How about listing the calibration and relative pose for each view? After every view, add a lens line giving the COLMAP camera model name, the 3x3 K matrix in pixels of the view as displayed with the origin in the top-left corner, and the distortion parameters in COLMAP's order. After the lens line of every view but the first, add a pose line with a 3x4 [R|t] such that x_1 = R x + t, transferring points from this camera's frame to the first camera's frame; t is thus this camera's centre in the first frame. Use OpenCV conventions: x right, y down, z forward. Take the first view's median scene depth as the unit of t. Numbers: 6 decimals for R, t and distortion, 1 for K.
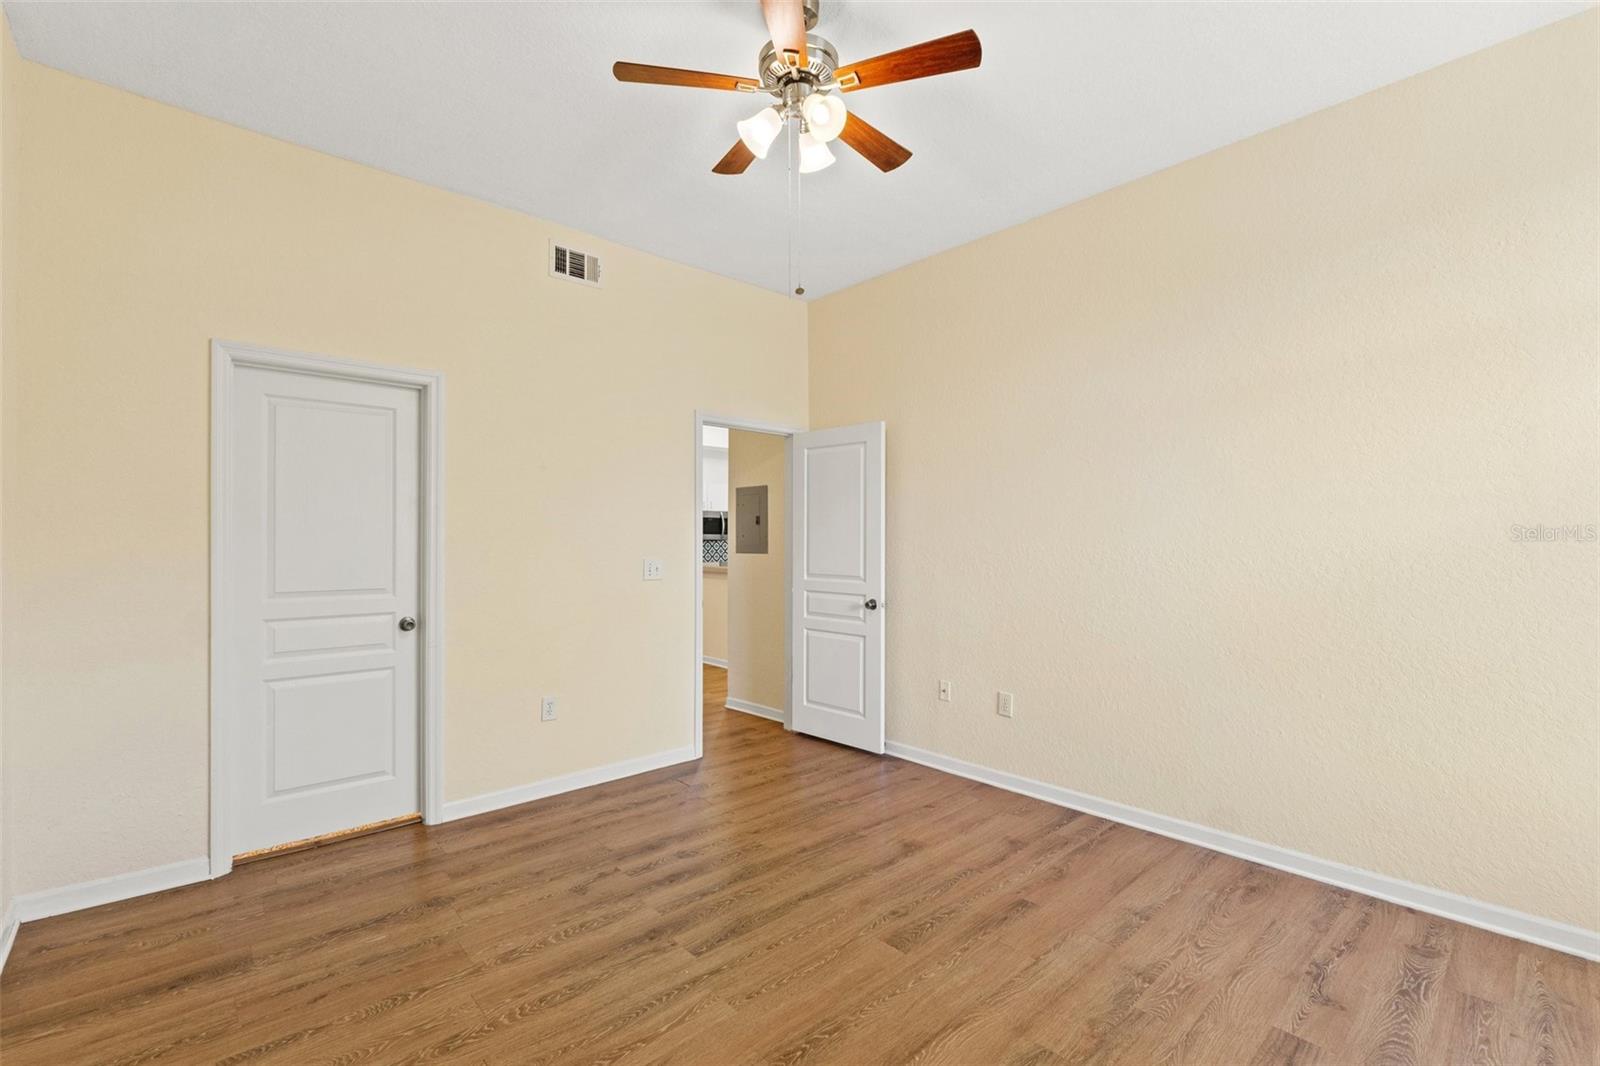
lens RADIAL K [[678.4, 0, 799.8], [0, 678.4, 535.4], [0, 0, 1]] dist [-0.005881, 0.000054]
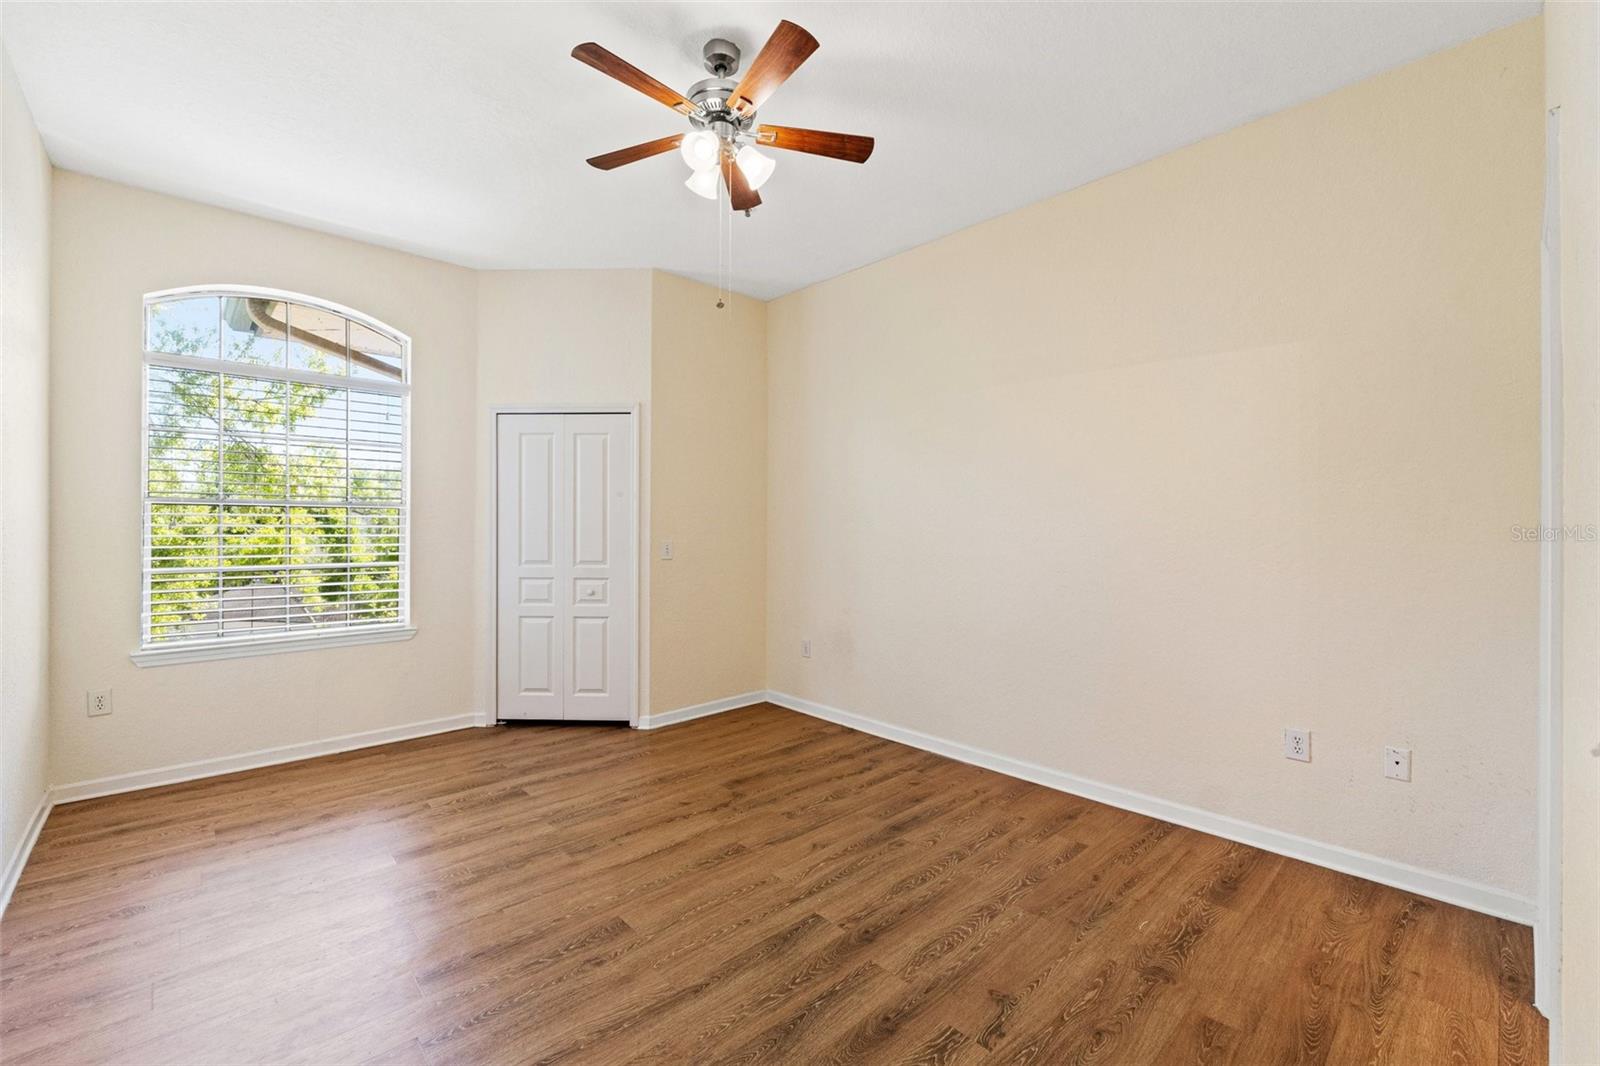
lens RADIAL K [[678.4, 0, 800.1], [0, 678.4, 528.0], [0, 0, 1]] dist [-0.005881, 0.000054]
pose [[-0.999816, -0.000073, -0.019196, -0.104699], [-0.000026, 0.999997, -0.002431, 0.013606], [0.019196, -0.002430, -0.999813, 2.014255]]
